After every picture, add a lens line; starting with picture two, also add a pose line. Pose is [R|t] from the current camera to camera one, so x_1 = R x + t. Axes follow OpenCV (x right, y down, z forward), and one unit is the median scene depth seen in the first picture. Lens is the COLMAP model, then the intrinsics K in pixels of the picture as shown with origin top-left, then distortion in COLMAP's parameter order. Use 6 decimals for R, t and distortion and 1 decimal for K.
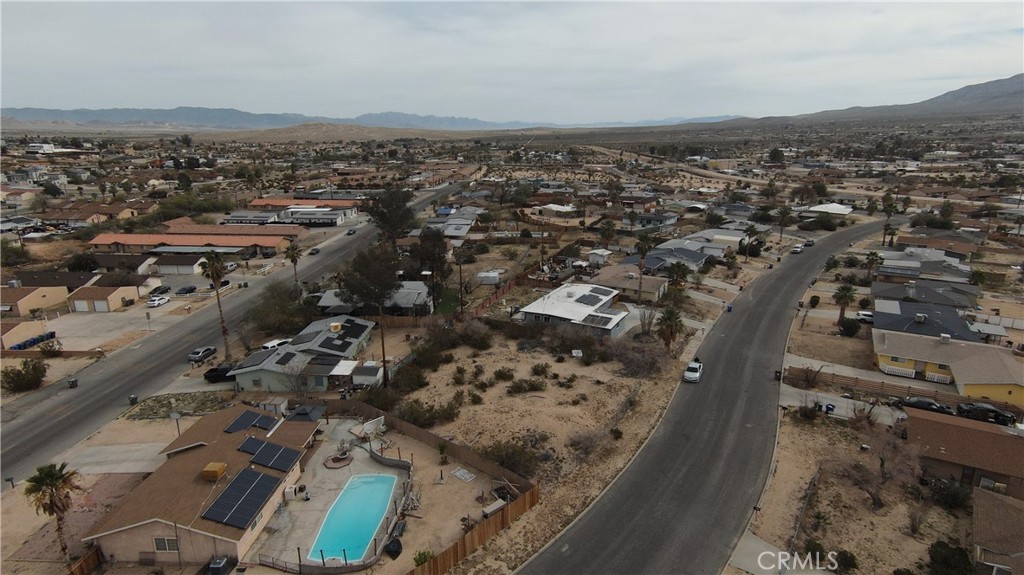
lens RADIAL K [[560.7, 0, 510.7], [0, 560.7, 284.1], [0, 0, 1]] dist [0.089158, -0.042661]
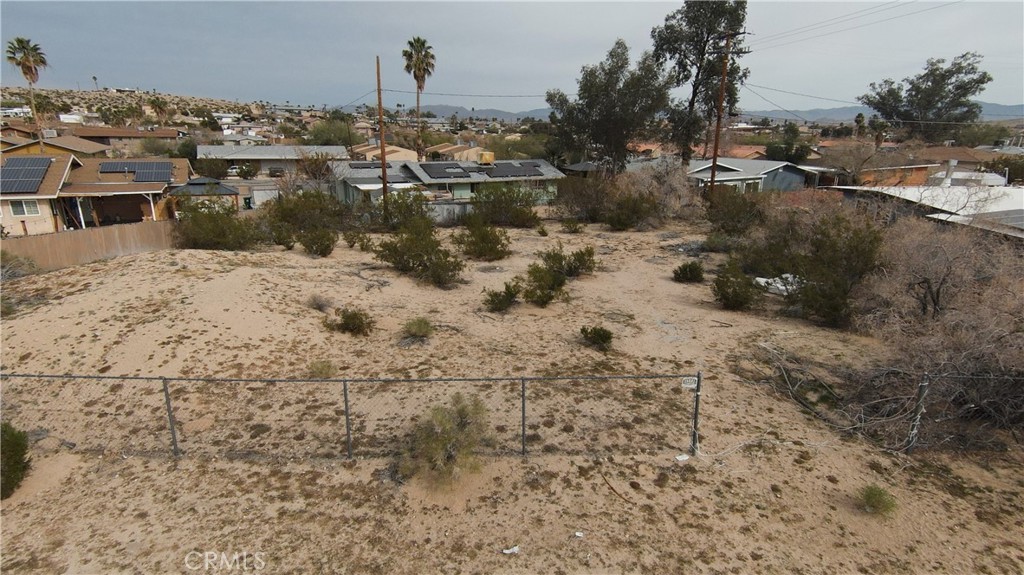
lens RADIAL K [[560.7, 0, 510.7], [0, 560.7, 284.1], [0, 0, 1]] dist [0.089158, -0.042661]
pose [[0.467084, 0.251297, -0.847752, 0.248899], [-0.248997, 0.957346, 0.146595, 0.103715], [0.848430, 0.142615, 0.509733, 0.677624]]
